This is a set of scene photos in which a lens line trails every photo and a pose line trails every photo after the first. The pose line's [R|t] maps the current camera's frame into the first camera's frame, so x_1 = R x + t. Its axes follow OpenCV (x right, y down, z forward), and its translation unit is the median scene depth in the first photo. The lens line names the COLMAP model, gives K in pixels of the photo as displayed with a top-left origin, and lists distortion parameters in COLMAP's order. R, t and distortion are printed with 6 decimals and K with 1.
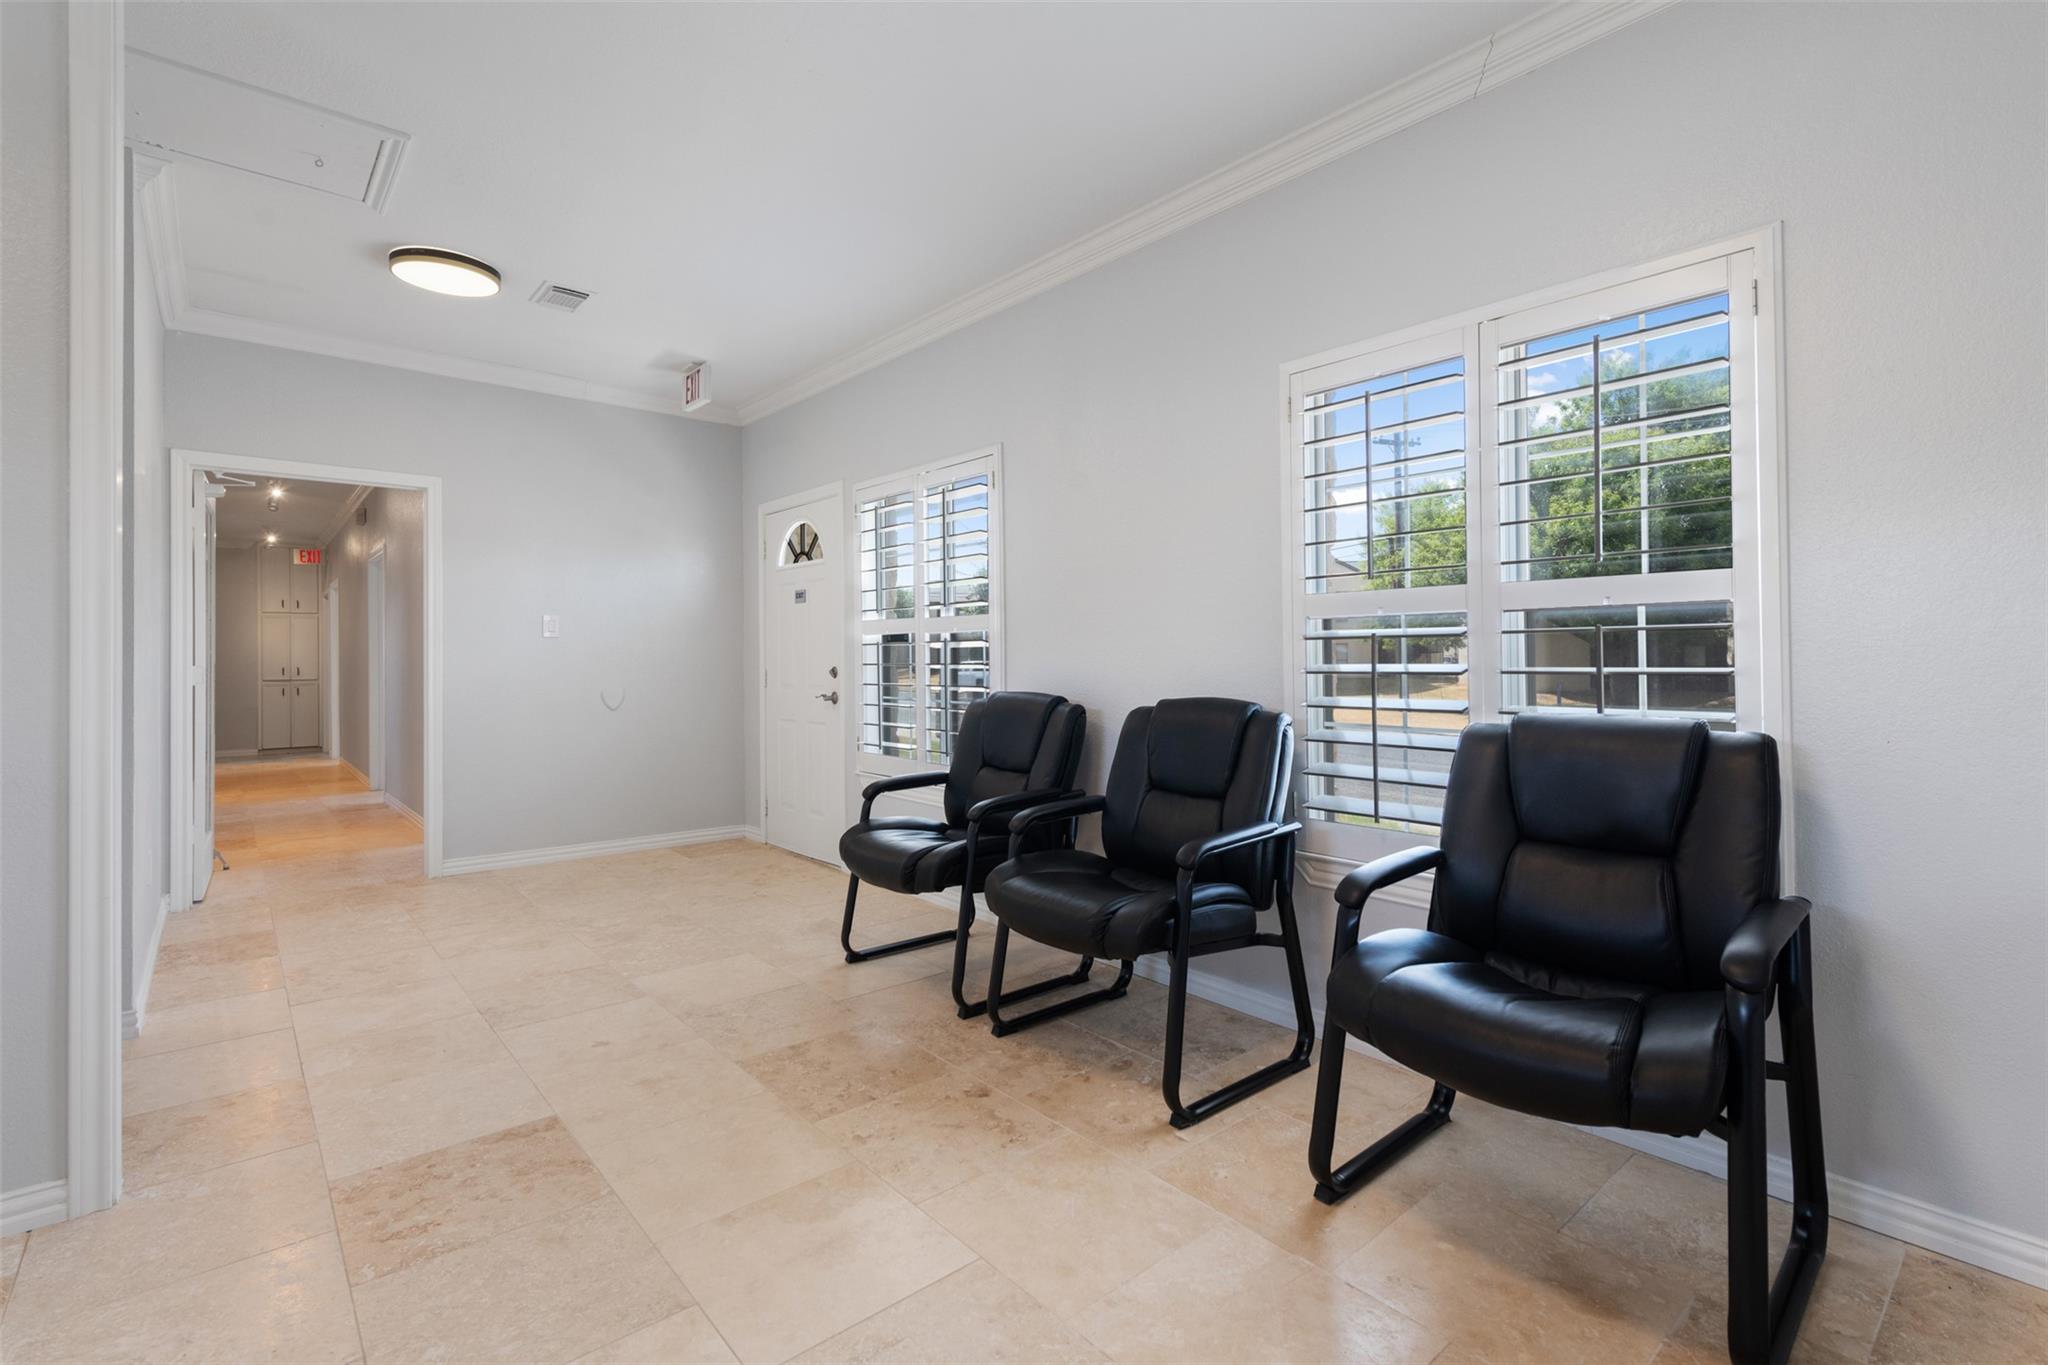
lens RADIAL K [[923.8, 0, 1024.7], [0, 923.8, 646.2], [0, 0, 1]] dist [0.021340, -0.000220]
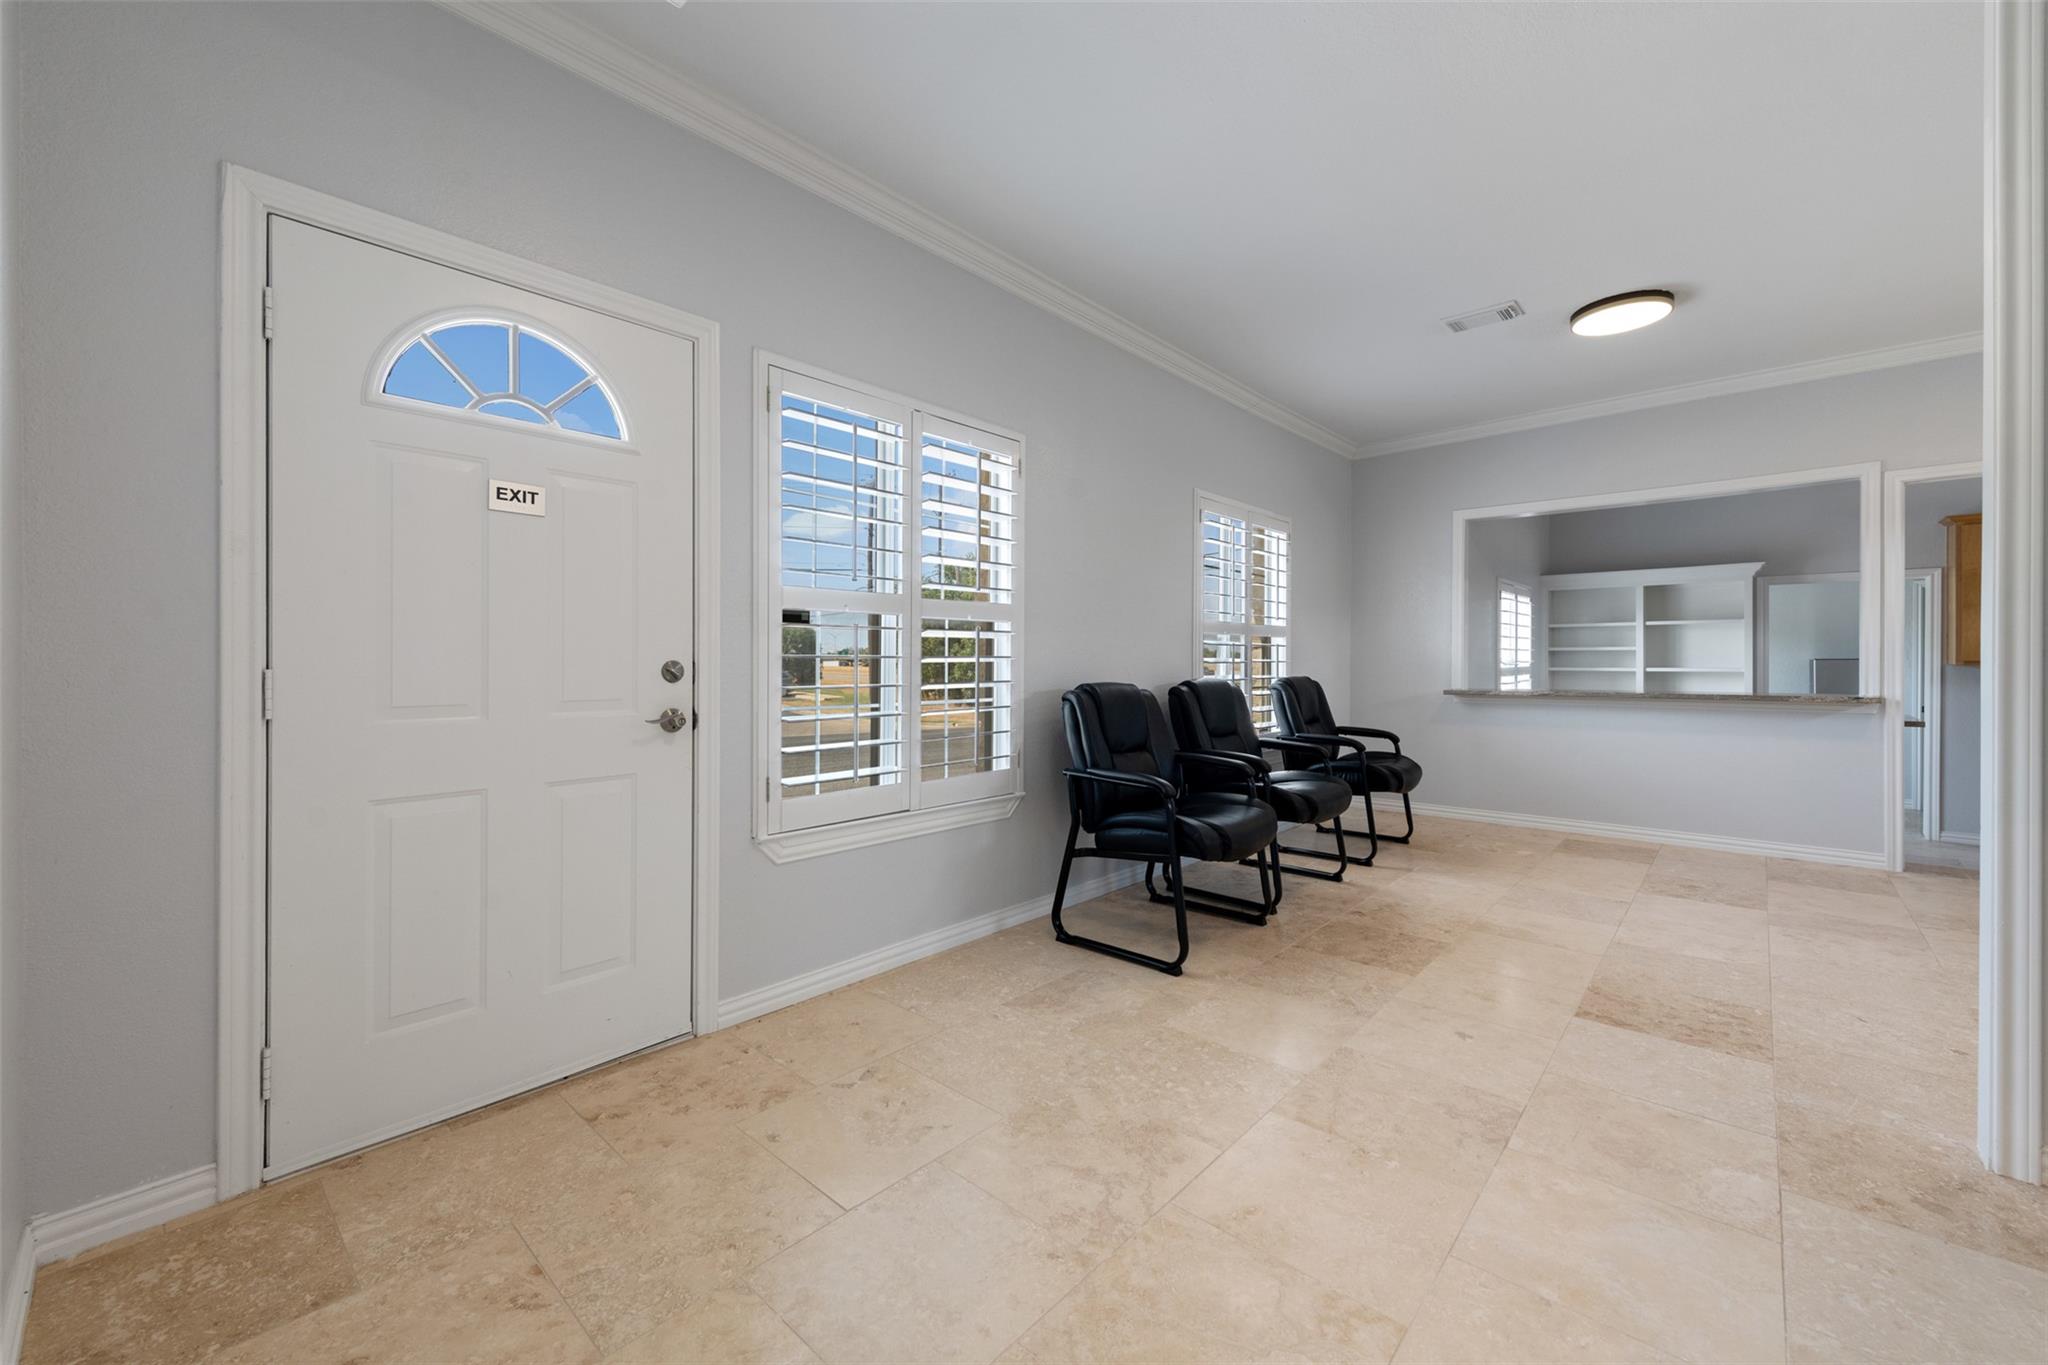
lens RADIAL K [[806.0, 0, 1022.2], [0, 806.0, 659.2], [0, 0, 1]] dist [0.009440, -0.000561]
pose [[-0.120884, 0.007118, 0.992641, -0.696553], [-0.014493, 0.999855, -0.008935, 0.022892], [-0.992561, -0.015467, -0.120764, 0.873926]]
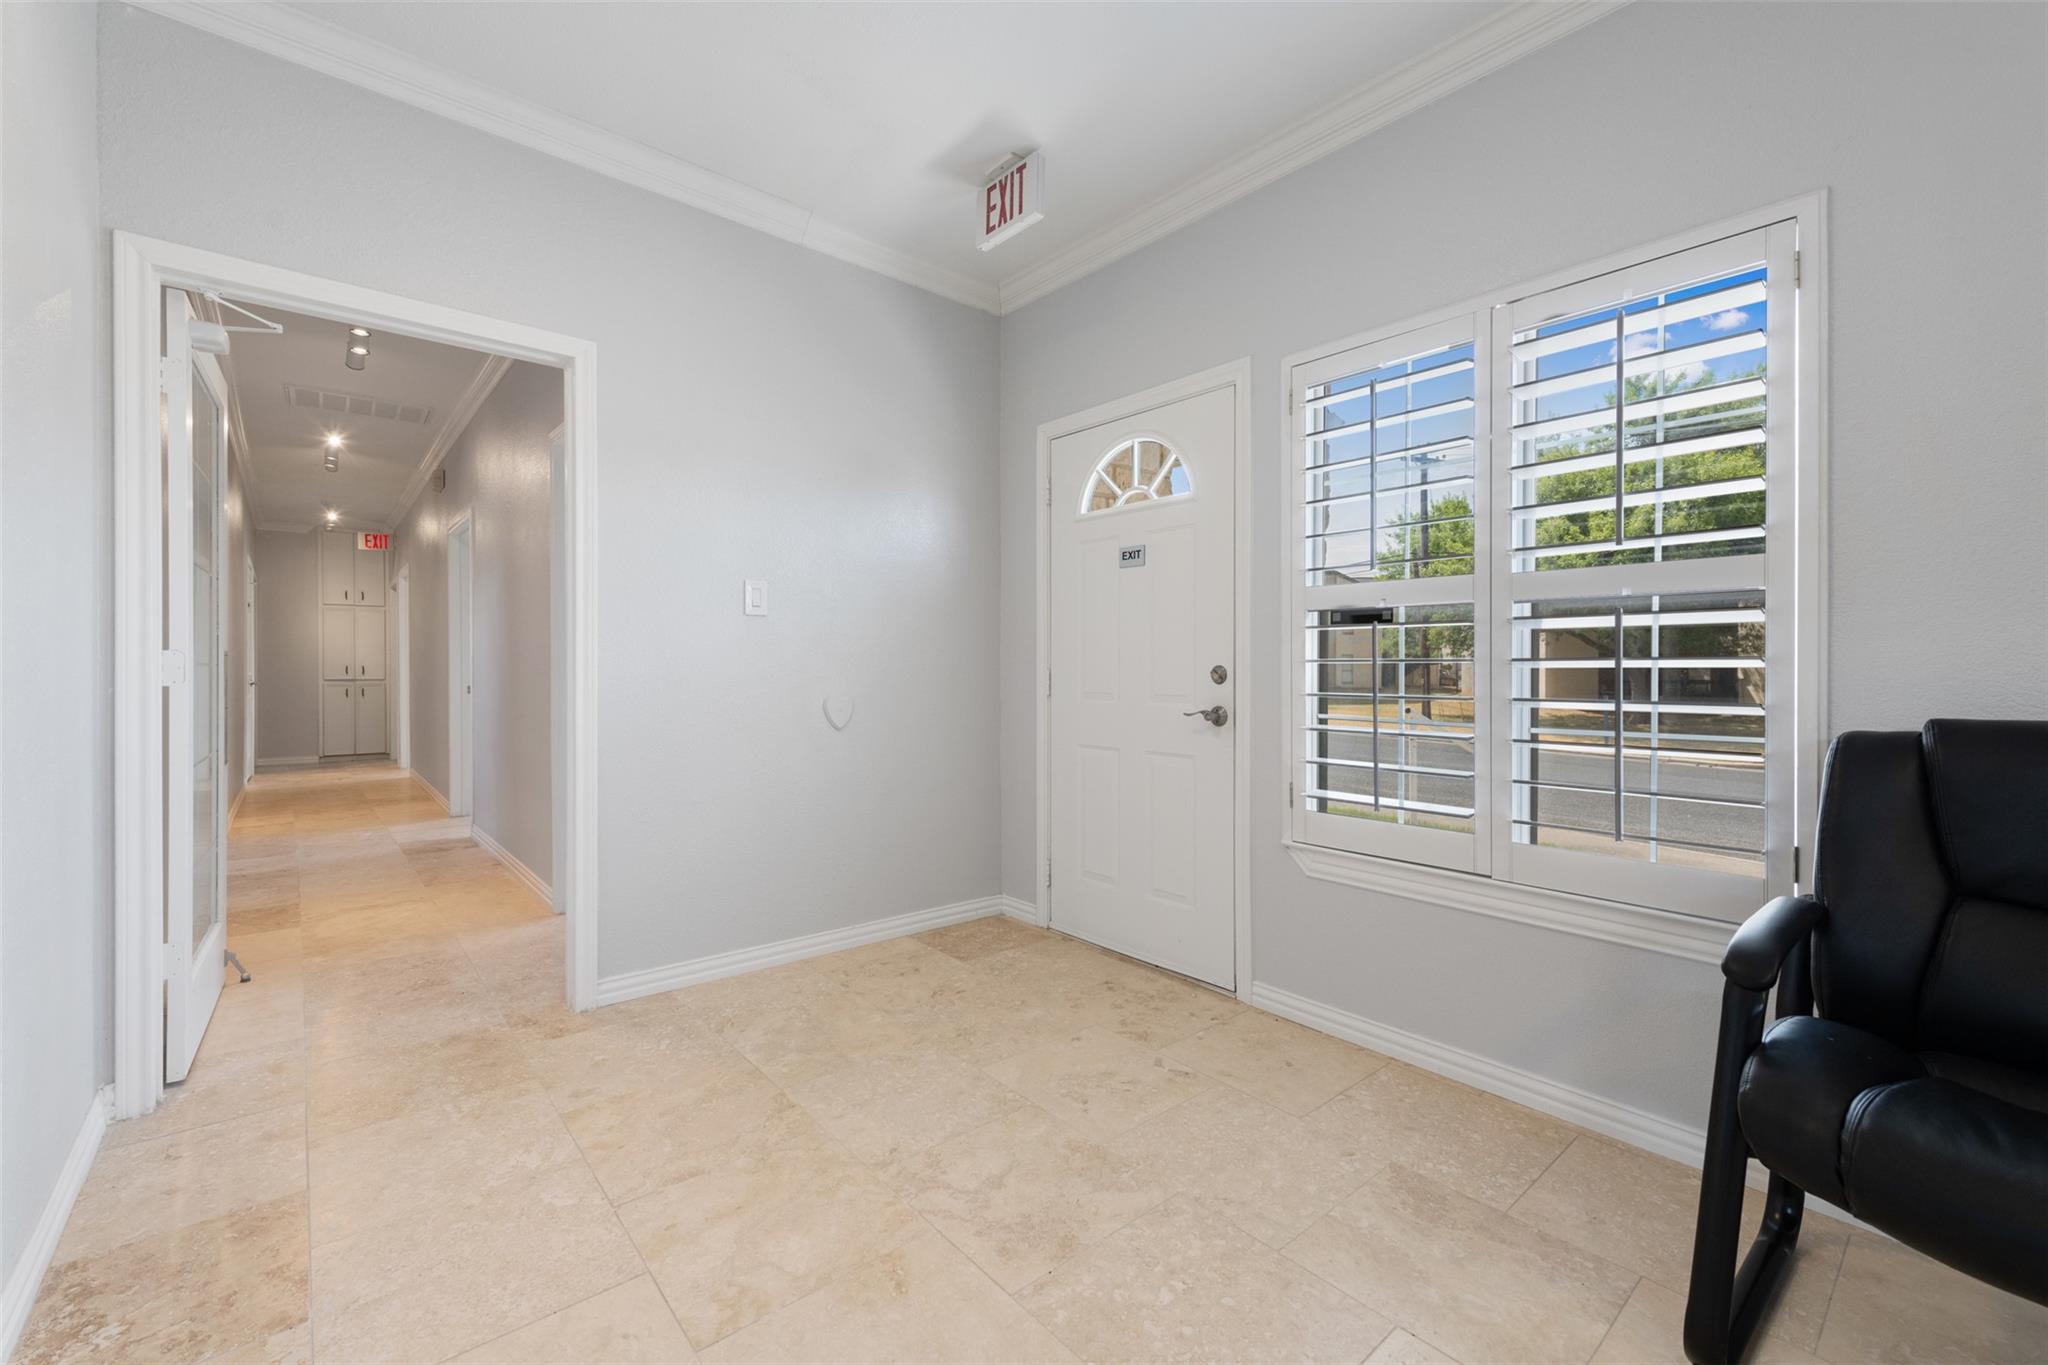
lens RADIAL K [[850.9, 0, 1027.8], [0, 850.9, 667.0], [0, 0, 1]] dist [0.016004, 0.000114]
pose [[0.999952, 0.009462, -0.002629, -0.338677], [-0.009428, 0.999875, 0.012659, 0.017598], [0.002748, -0.012633, 0.999916, 0.439675]]
